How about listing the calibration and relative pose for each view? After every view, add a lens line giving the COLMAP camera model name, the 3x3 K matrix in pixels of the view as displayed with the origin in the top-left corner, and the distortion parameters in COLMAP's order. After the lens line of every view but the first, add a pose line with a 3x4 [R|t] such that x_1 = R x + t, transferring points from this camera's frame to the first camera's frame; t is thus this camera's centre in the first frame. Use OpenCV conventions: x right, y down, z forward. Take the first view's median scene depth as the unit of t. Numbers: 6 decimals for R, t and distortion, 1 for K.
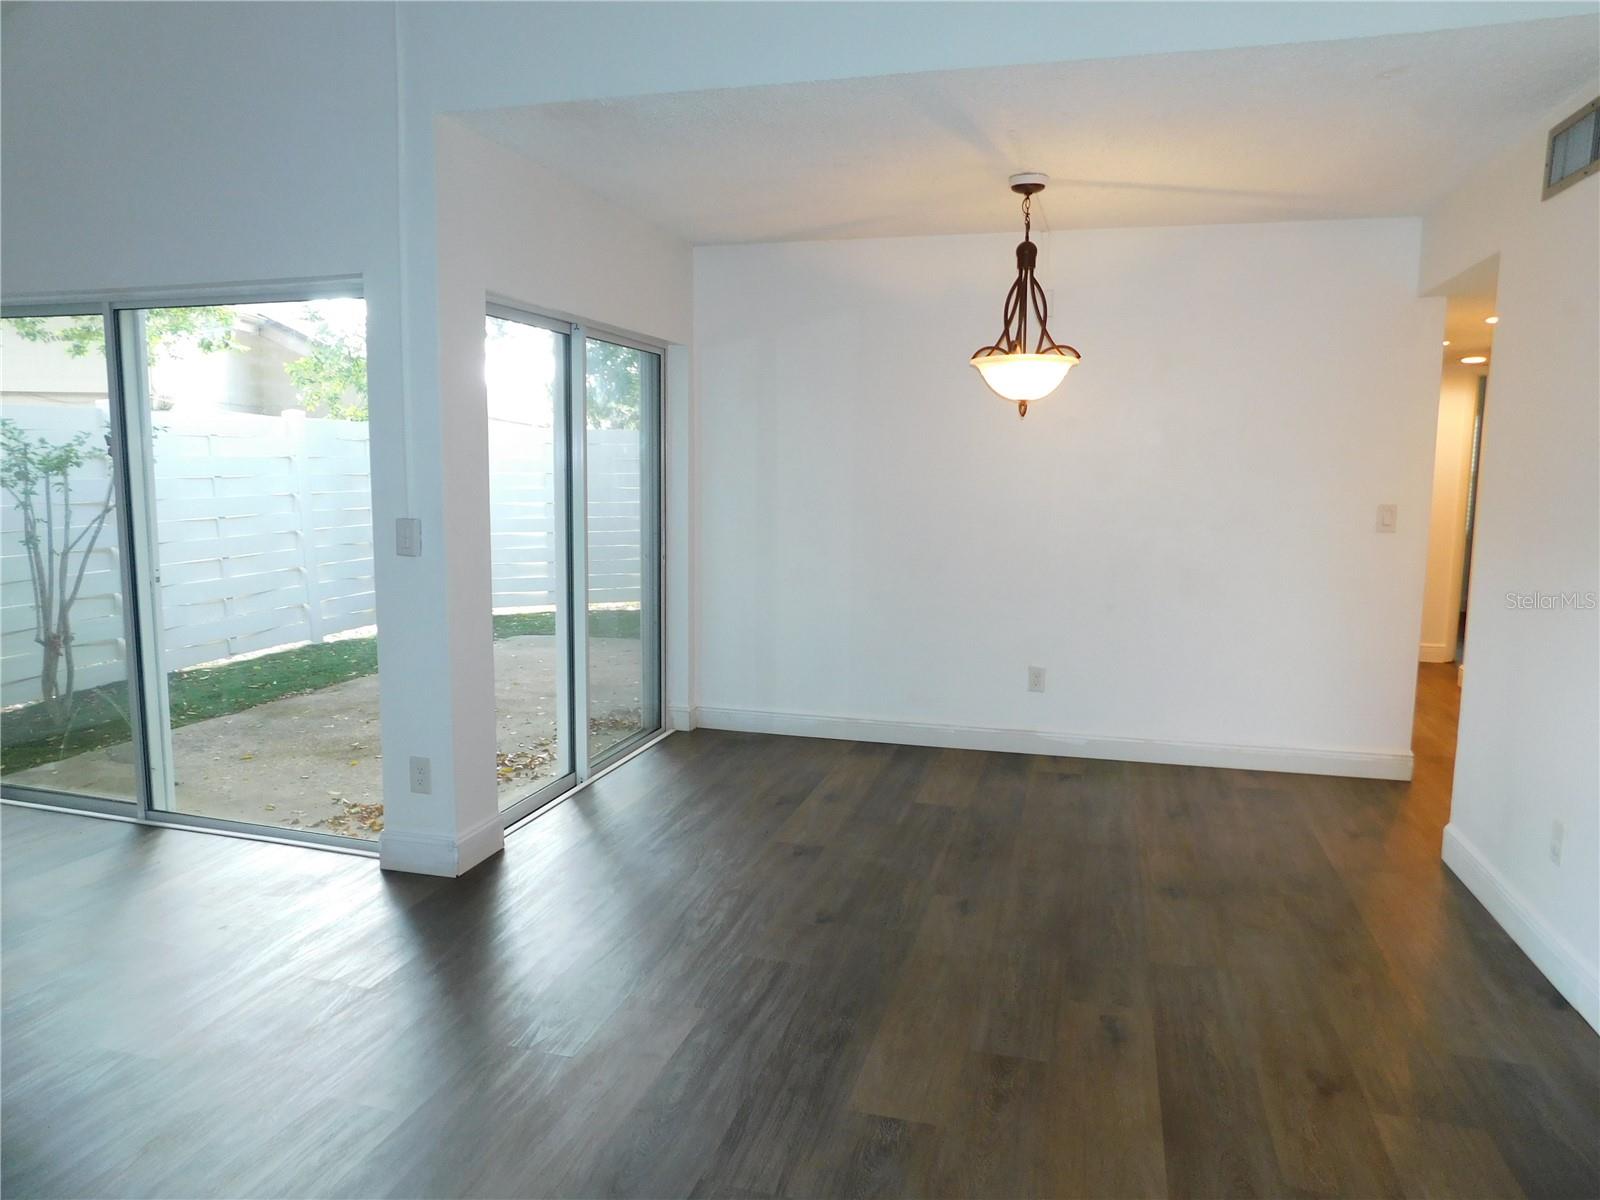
lens RADIAL K [[1041.5, 0, 800.0], [0, 1041.5, 600.0], [0, 0, 1]] dist [-0.076537, 0.053864]
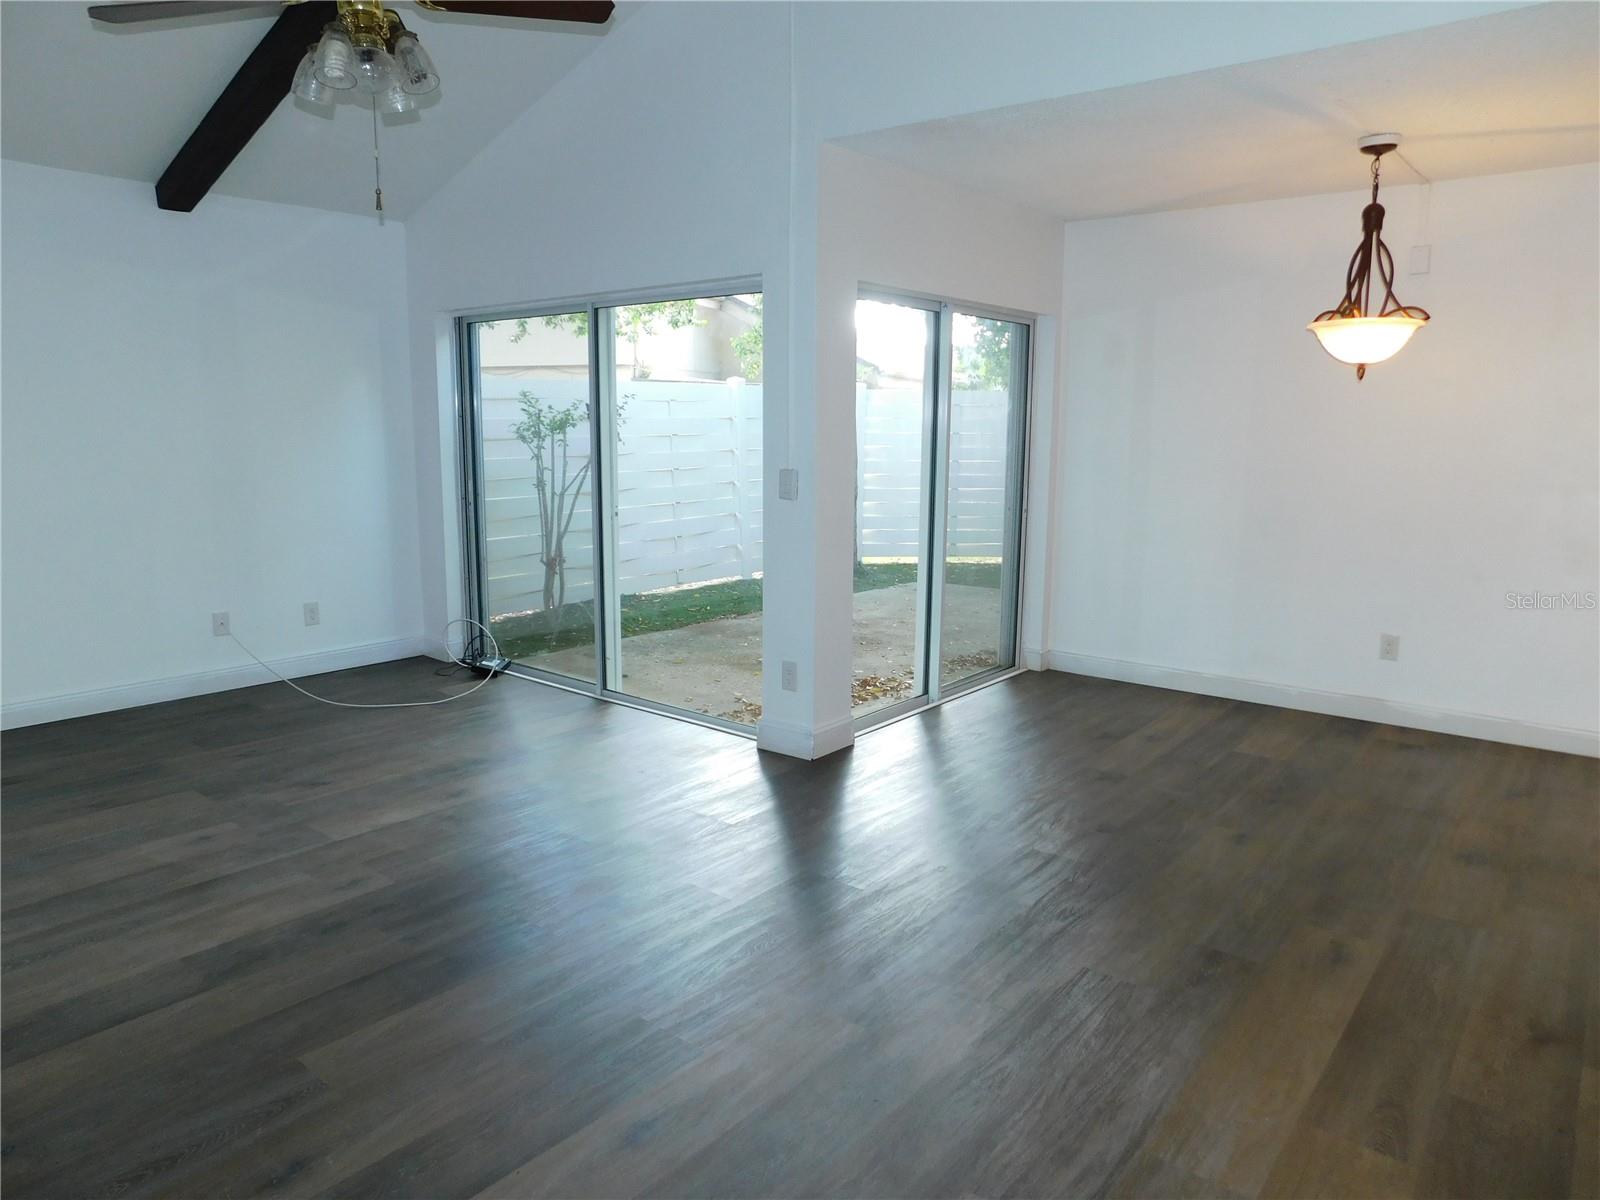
lens RADIAL K [[1041.5, 0, 800.0], [0, 1041.5, 600.0], [0, 0, 1]] dist [-0.076537, 0.053864]
pose [[0.916473, 0.062416, -0.395199, 0.104987], [-0.047030, 0.997715, 0.048510, 0.012321], [0.397324, -0.025872, 0.917314, -0.116522]]
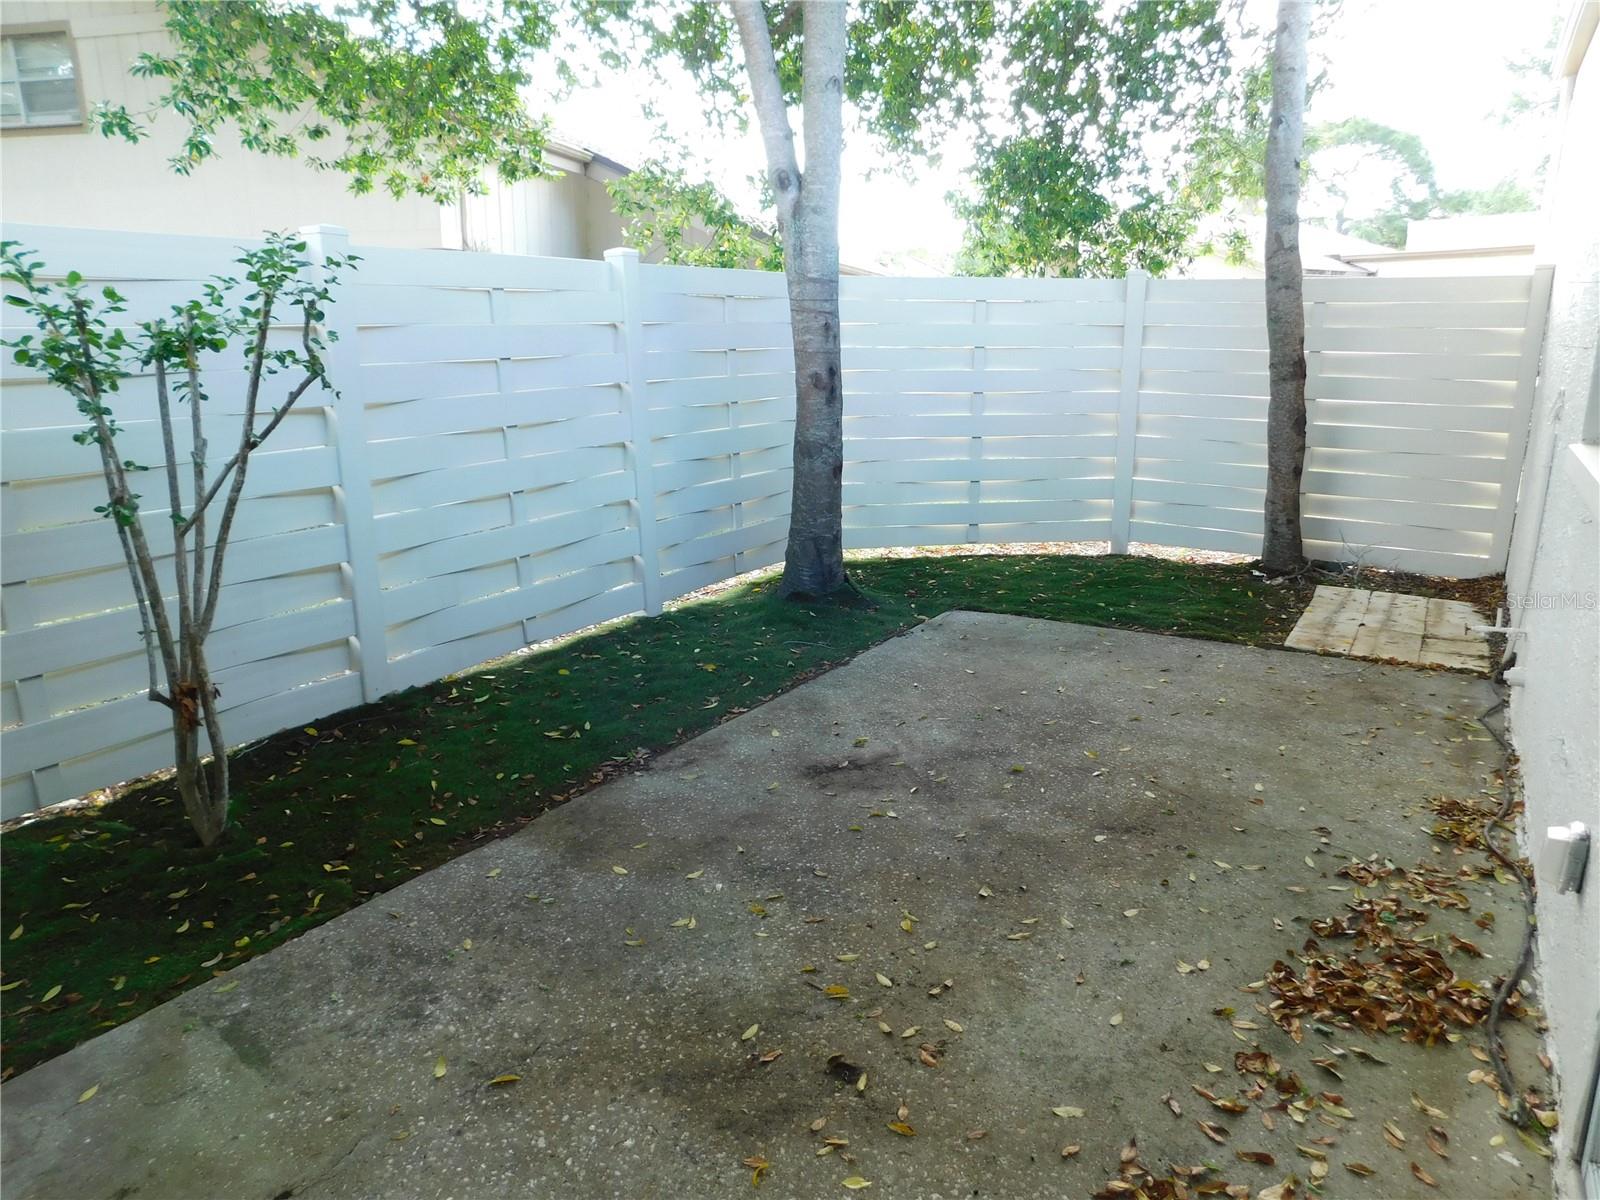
lens RADIAL K [[1003.5, 0, 766.5], [0, 1003.5, 600.4], [0, 0, 1]] dist [-0.000229, 0.045551]
pose [[0.950139, 0.062448, -0.305509, -0.395456], [-0.020292, 0.990048, 0.139263, -0.112725], [0.311165, -0.126119, 0.941950, 0.807695]]
